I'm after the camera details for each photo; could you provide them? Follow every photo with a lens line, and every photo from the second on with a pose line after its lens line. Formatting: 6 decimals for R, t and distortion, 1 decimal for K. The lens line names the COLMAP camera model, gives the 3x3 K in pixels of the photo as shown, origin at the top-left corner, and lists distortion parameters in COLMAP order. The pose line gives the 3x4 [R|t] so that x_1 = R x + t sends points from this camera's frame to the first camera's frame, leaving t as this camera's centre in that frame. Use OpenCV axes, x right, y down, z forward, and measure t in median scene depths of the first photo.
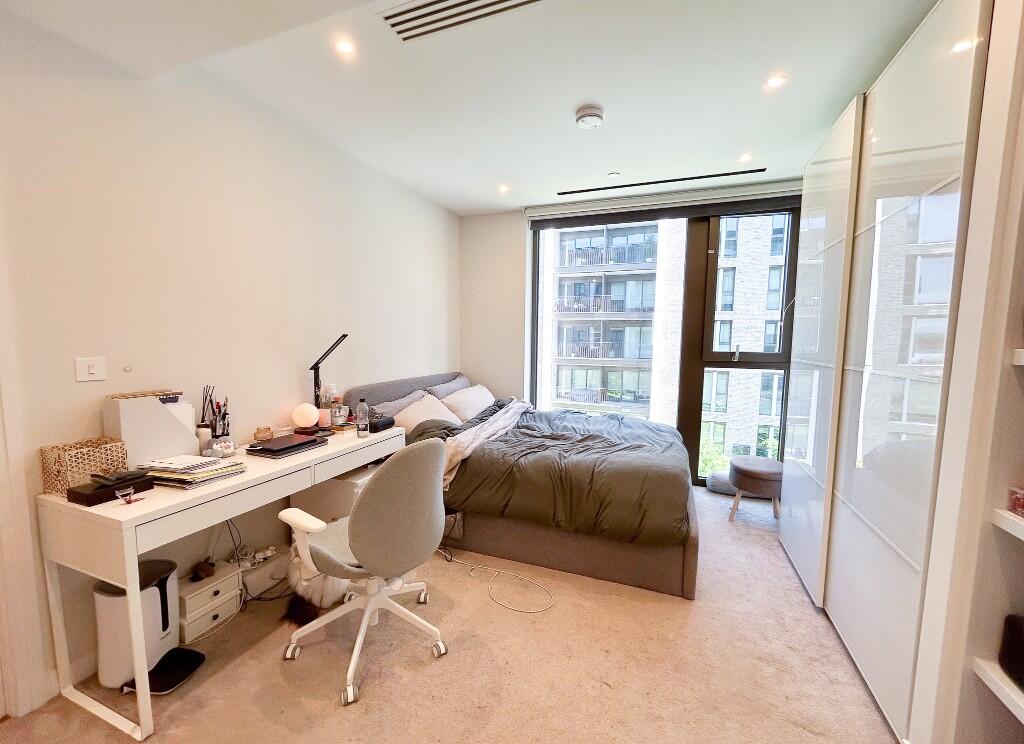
lens RADIAL K [[413.8, 0, 512.0], [0, 413.8, 372.0], [0, 0, 1]] dist [-0.000116, -0.000022]
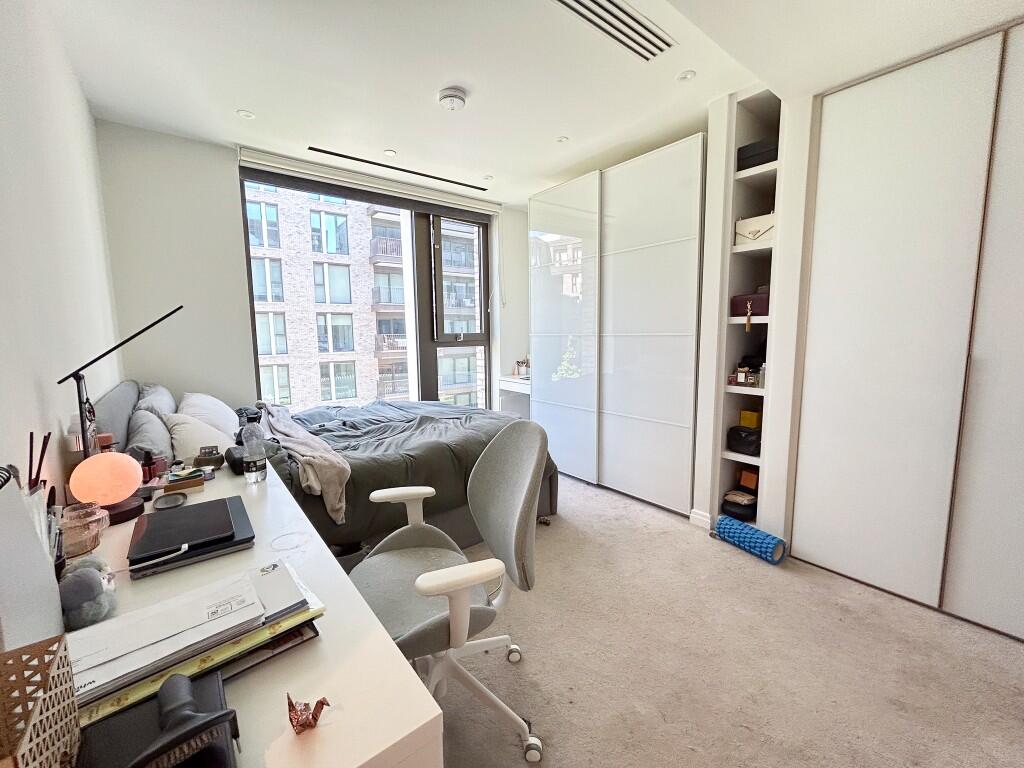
lens RADIAL K [[414.4, 0, 512.0], [0, 414.4, 384.0], [0, 0, 1]] dist [-0.029096, -0.000197]
pose [[0.506548, -0.120834, 0.853703, -0.435649], [0.080636, 0.992431, 0.092624, -0.000916], [-0.858433, 0.021920, 0.512457, 0.239834]]
